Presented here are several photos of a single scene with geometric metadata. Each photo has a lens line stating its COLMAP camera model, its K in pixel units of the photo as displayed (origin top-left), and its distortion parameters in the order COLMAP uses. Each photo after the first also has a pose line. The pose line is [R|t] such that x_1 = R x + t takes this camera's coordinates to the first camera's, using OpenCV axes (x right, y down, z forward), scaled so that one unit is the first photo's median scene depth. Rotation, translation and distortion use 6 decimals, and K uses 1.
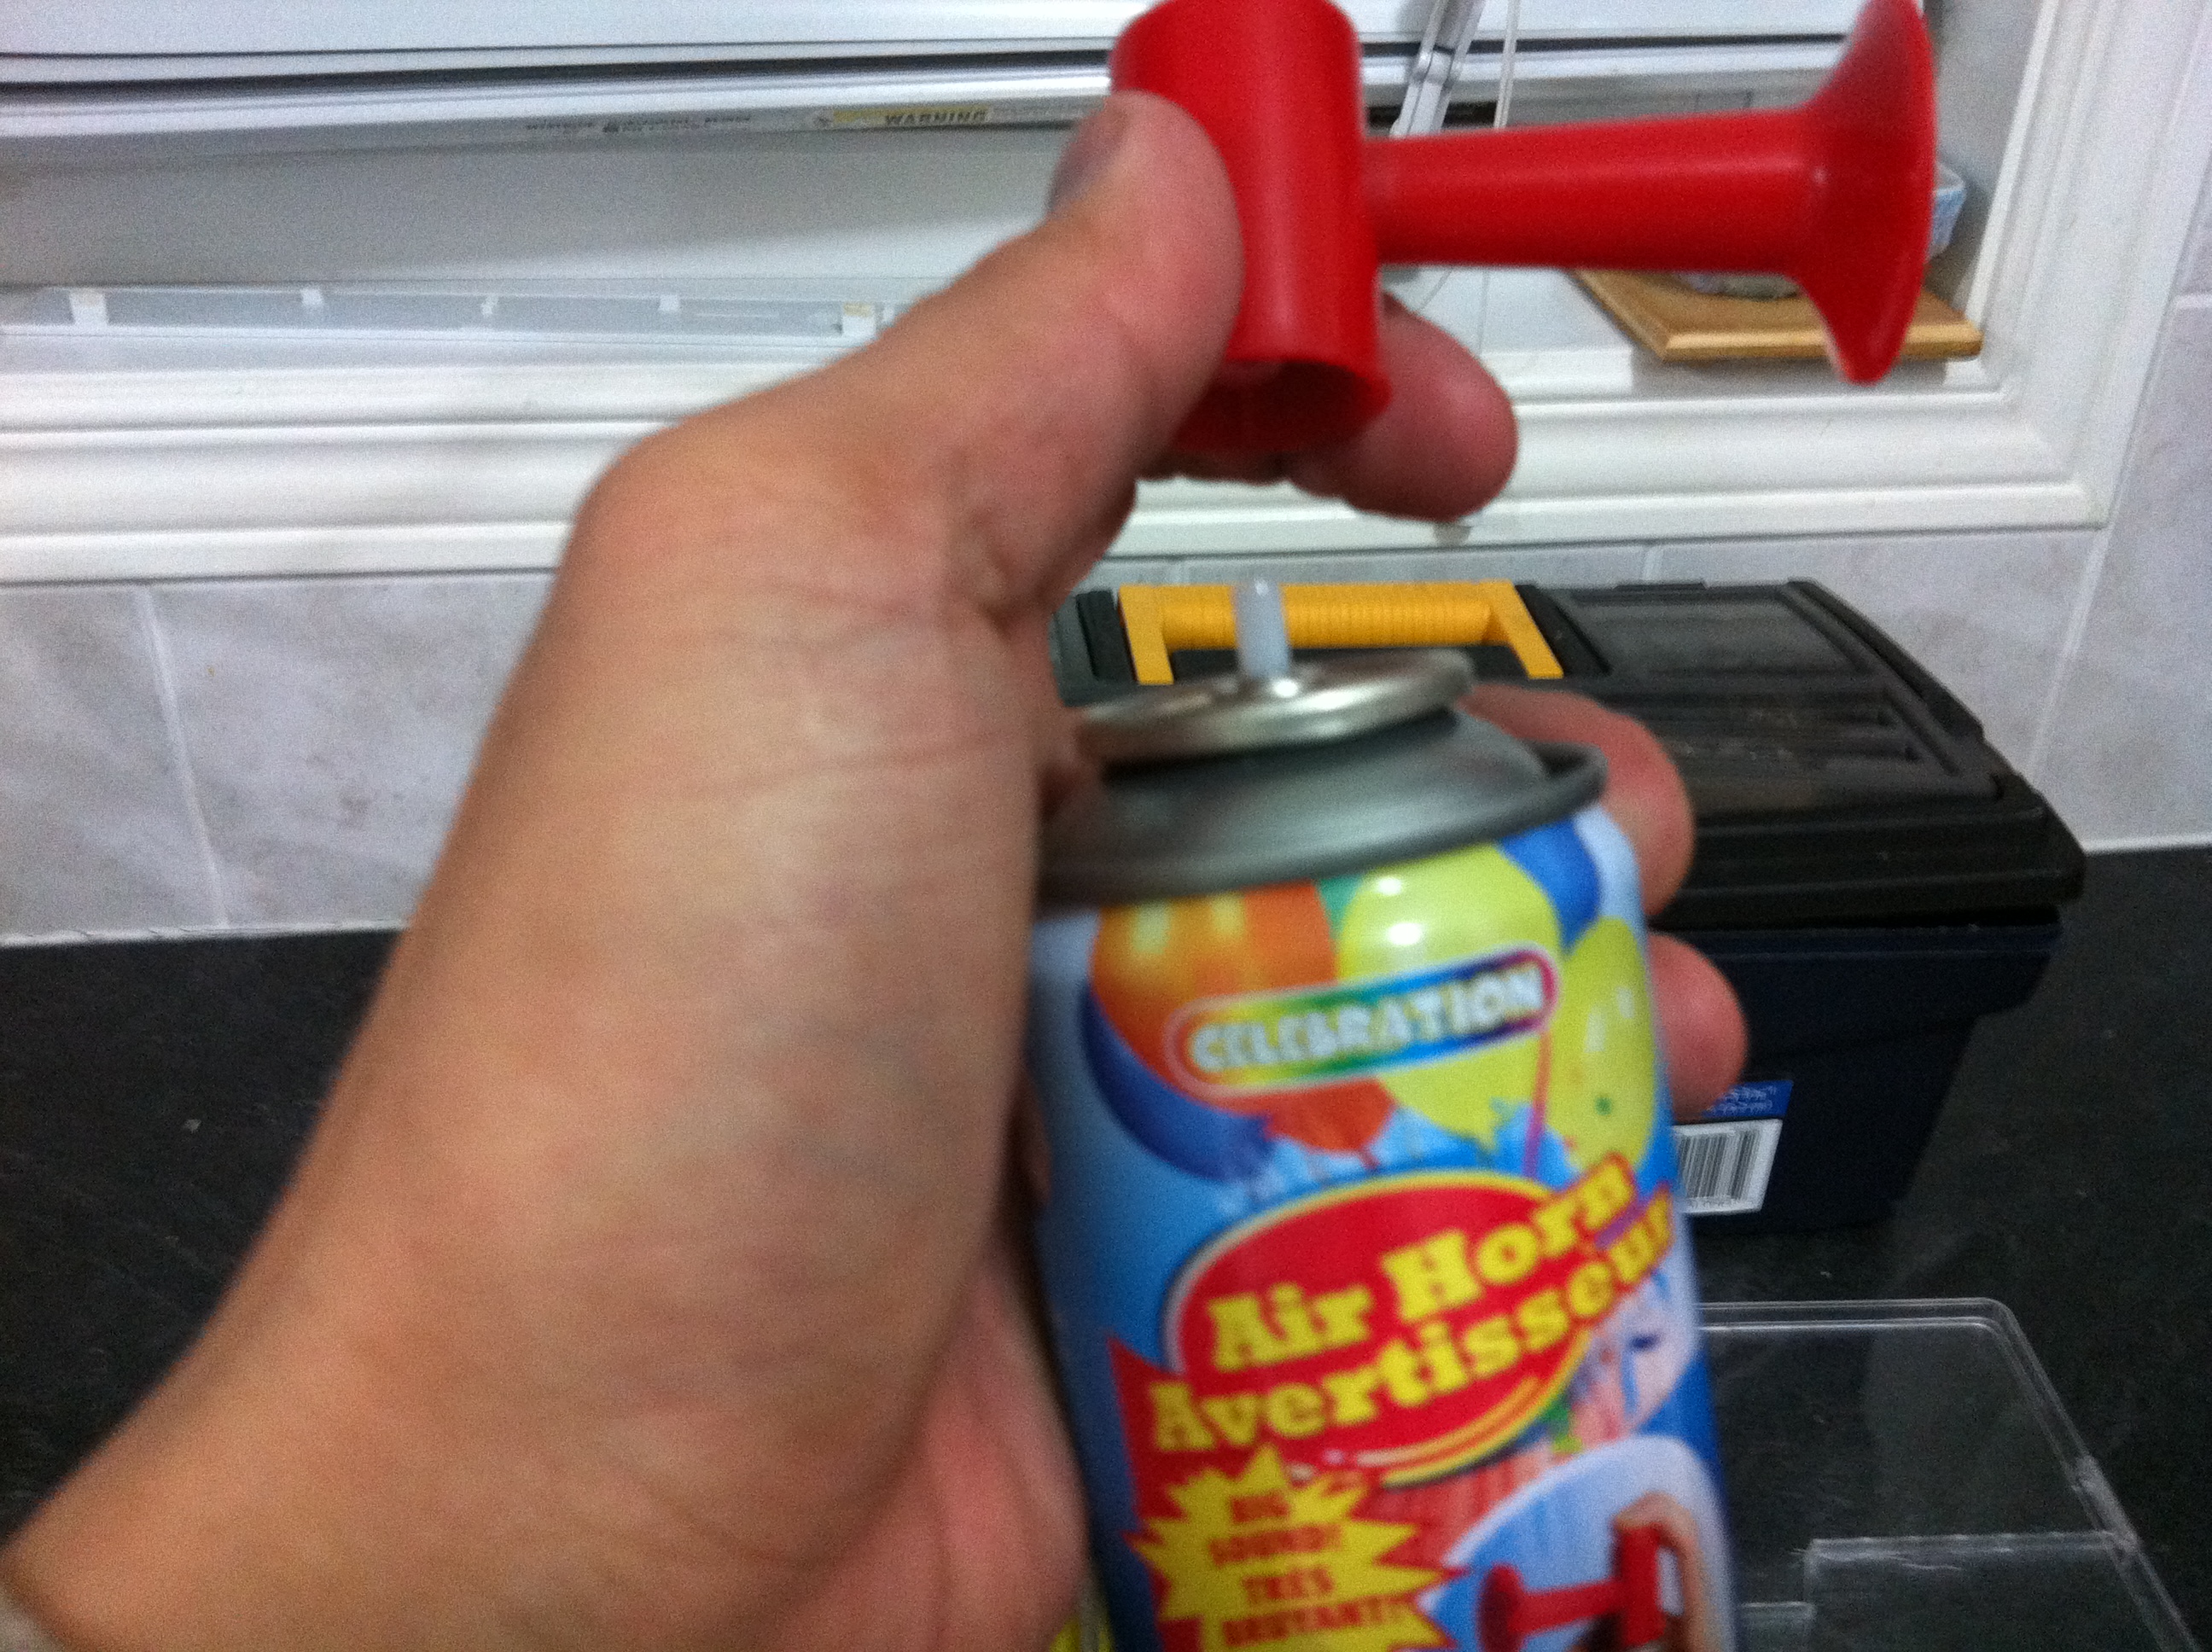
lens RADIAL K [[2076.9, 0, 1132.3], [0, 2076.9, 836.7], [0, 0, 1]] dist [0.115573, -0.464928]
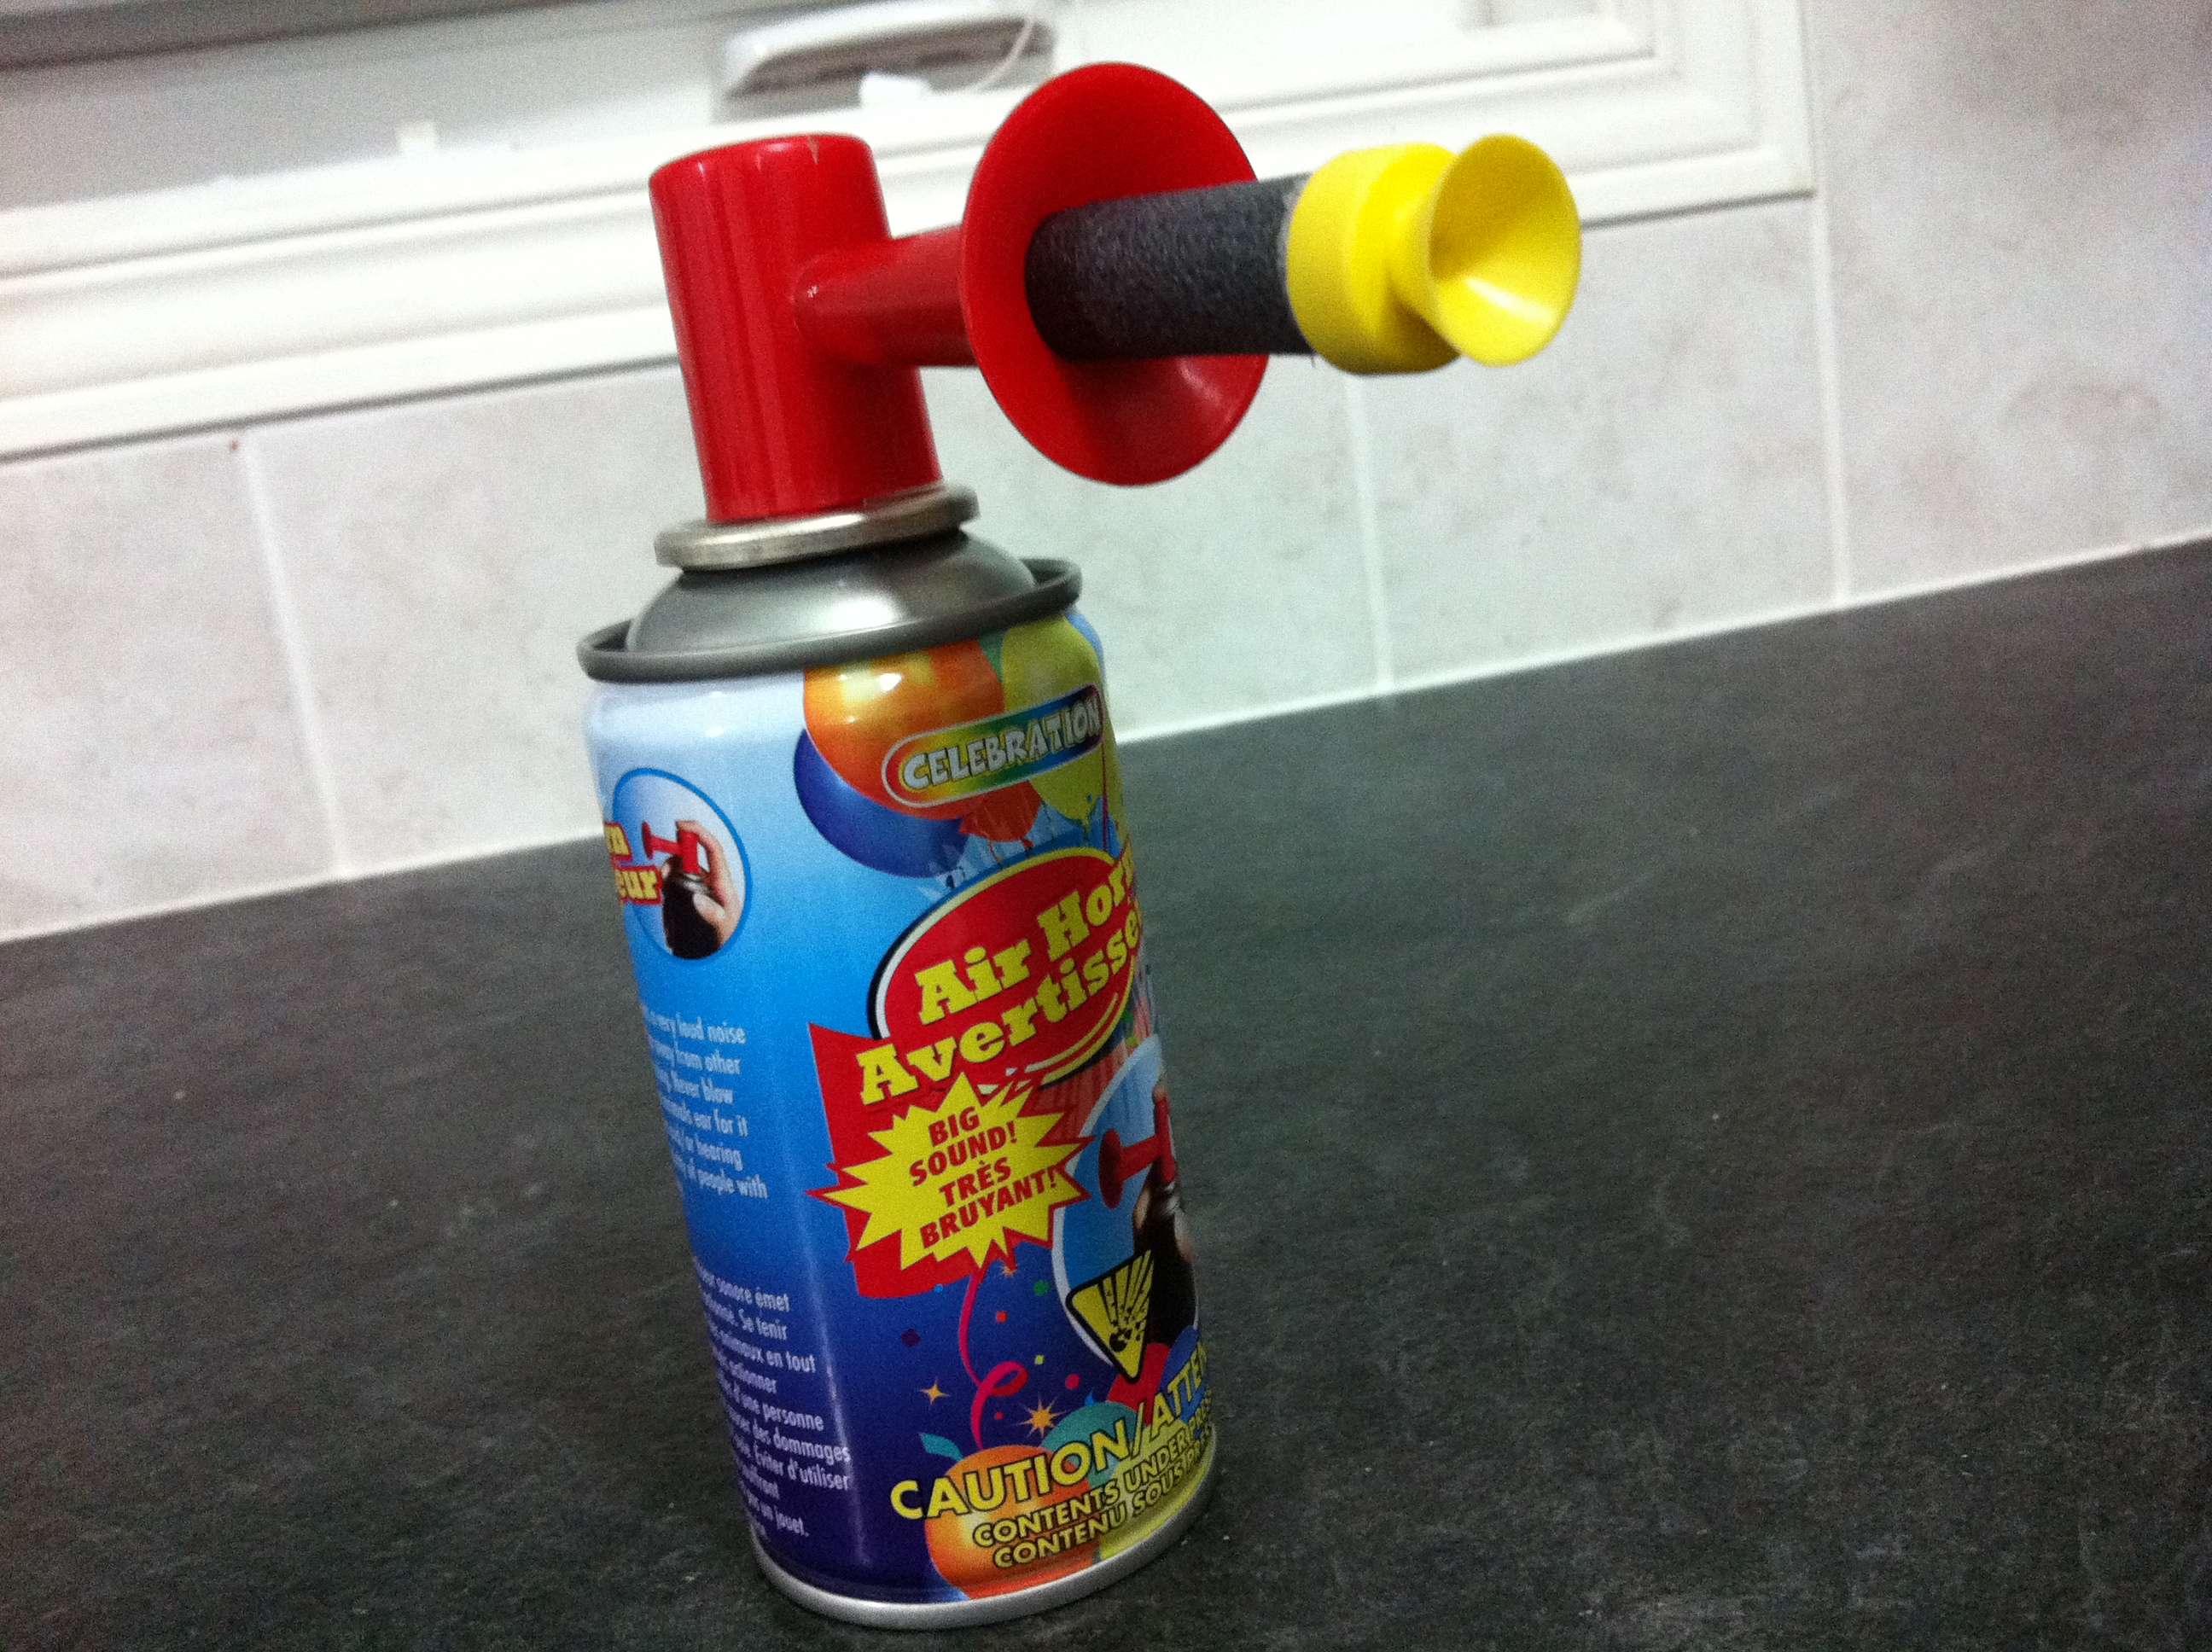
lens RADIAL K [[2076.9, 0, 1132.3], [0, 2076.9, 836.7], [0, 0, 1]] dist [0.115573, -0.464928]
pose [[0.769863, -0.096546, 0.630864, -0.667510], [0.096687, 0.994726, 0.034240, 0.108641], [-0.630842, 0.034637, 0.775138, -0.087465]]
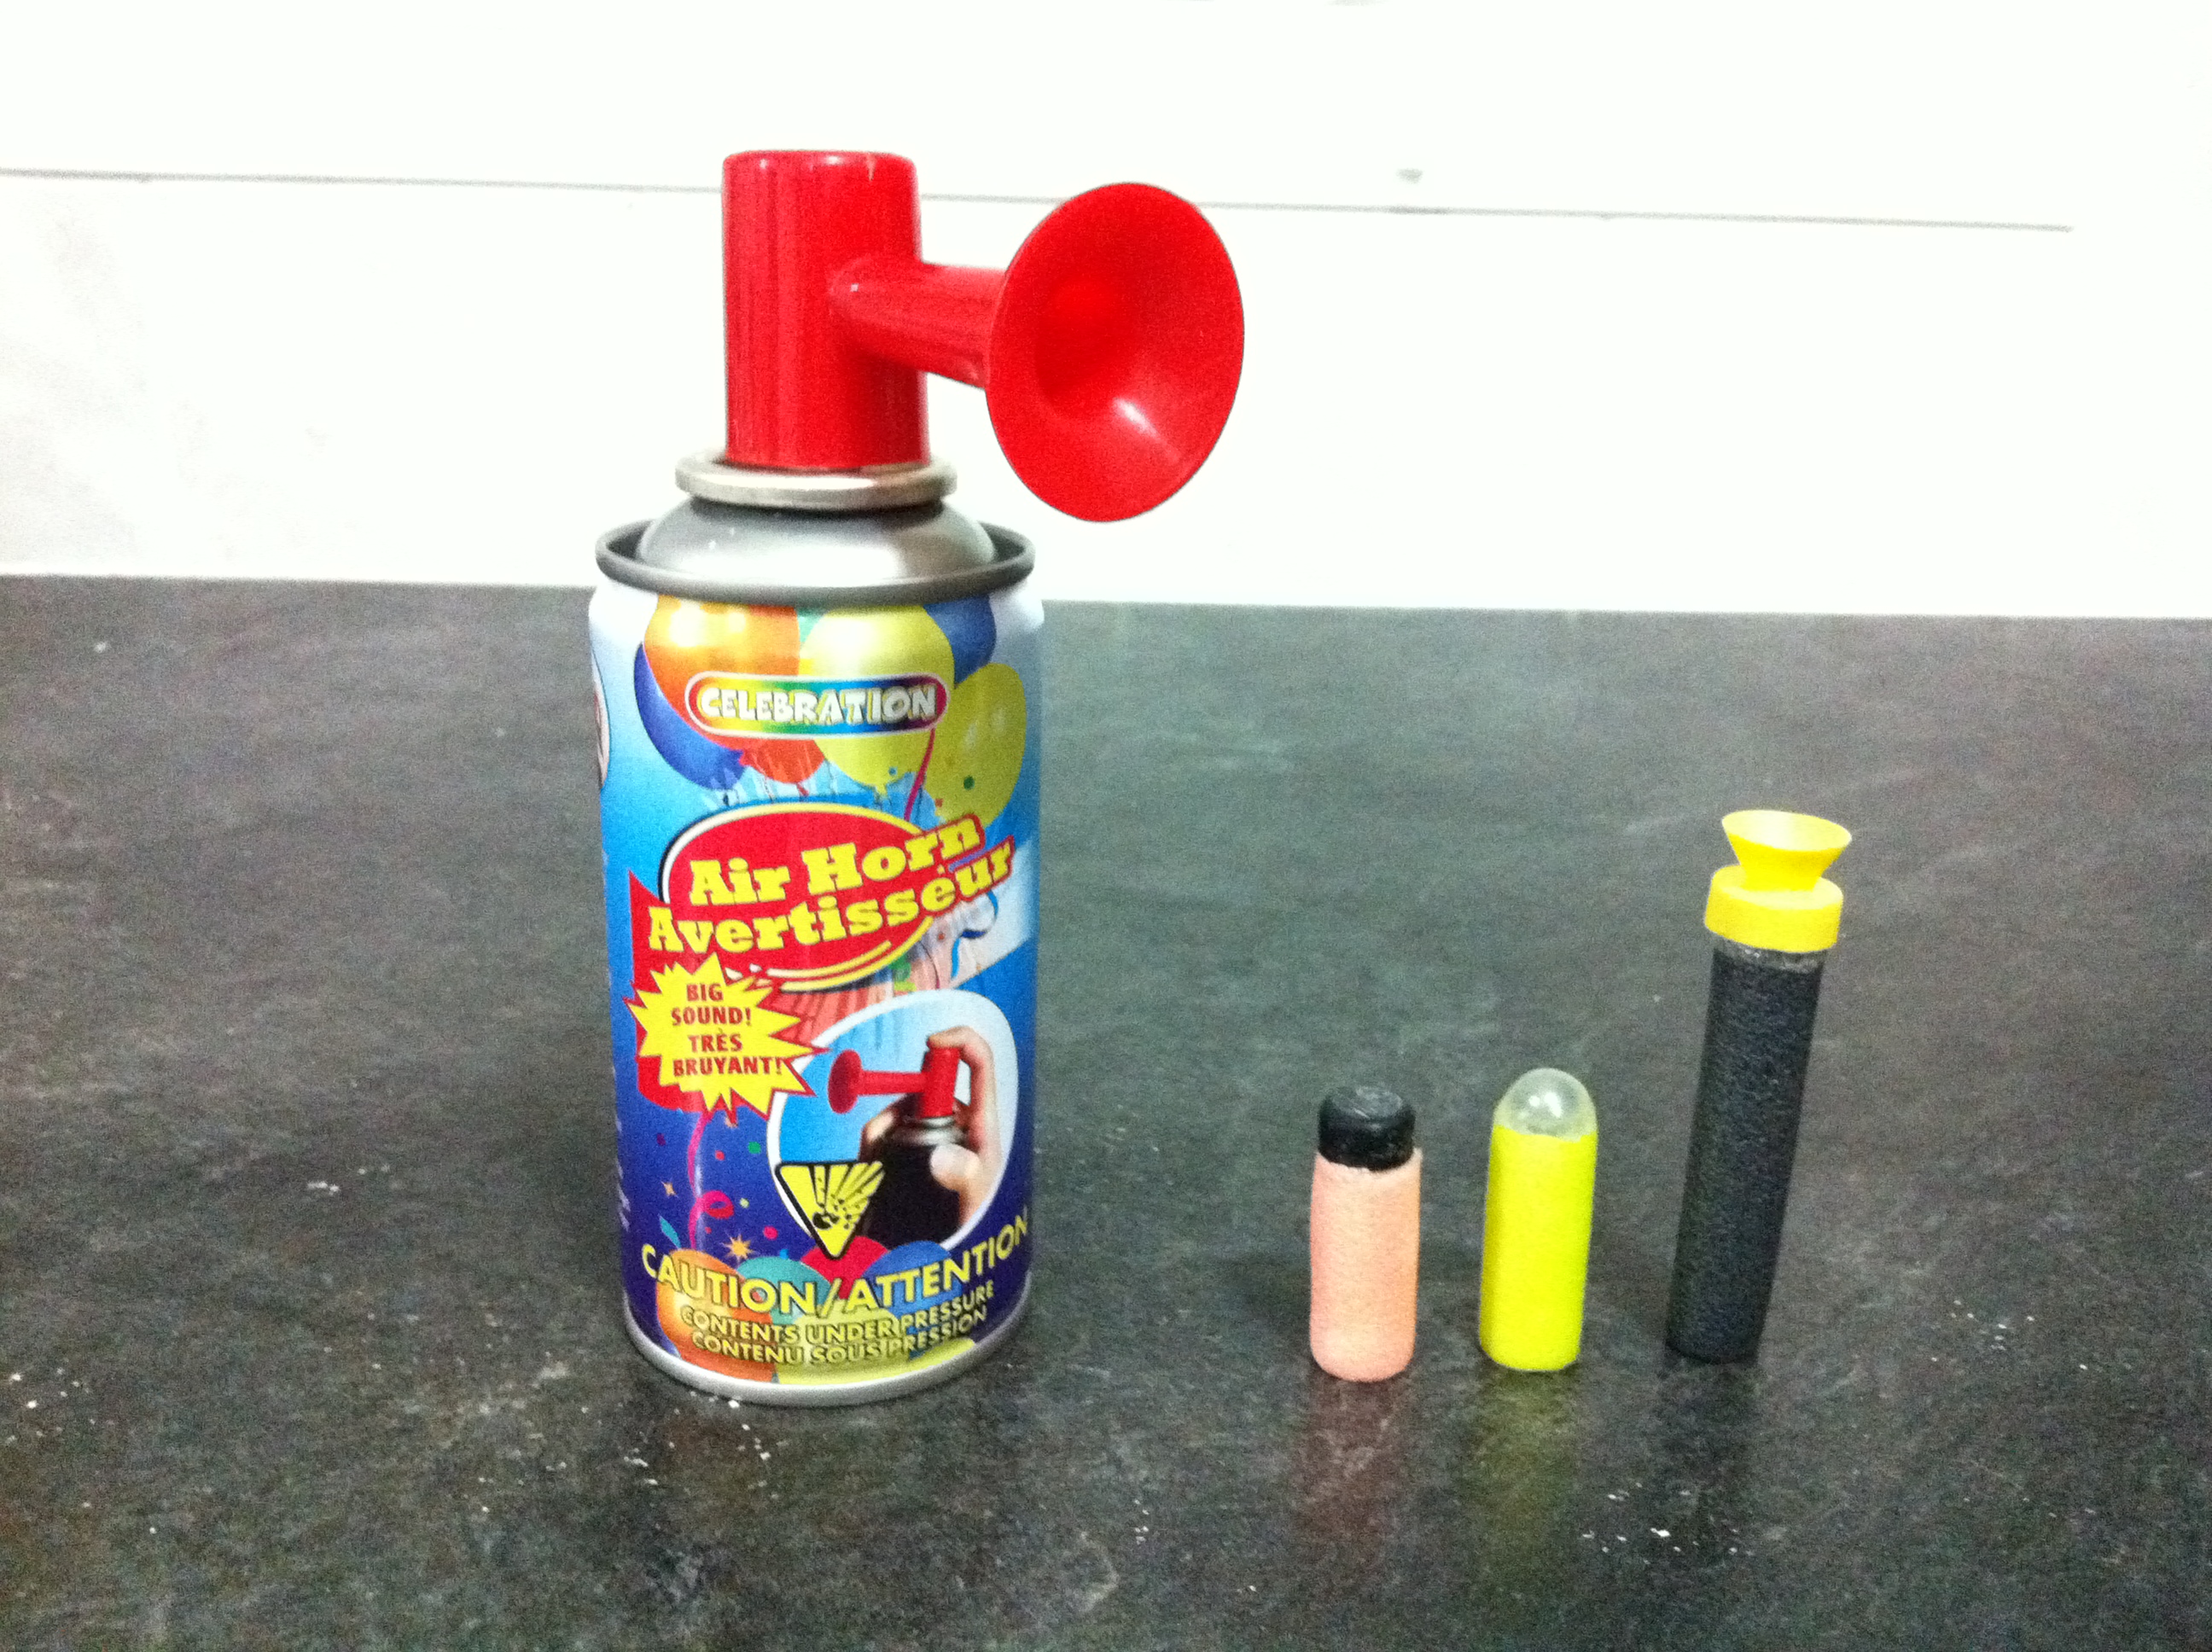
lens RADIAL K [[2076.9, 0, 1132.3], [0, 2076.9, 836.7], [0, 0, 1]] dist [0.115573, -0.464928]
pose [[0.979333, 0.172860, 0.105009, 0.193386], [-0.188773, 0.967587, 0.167749, -0.117533], [-0.072609, -0.184105, 0.980221, -0.545407]]
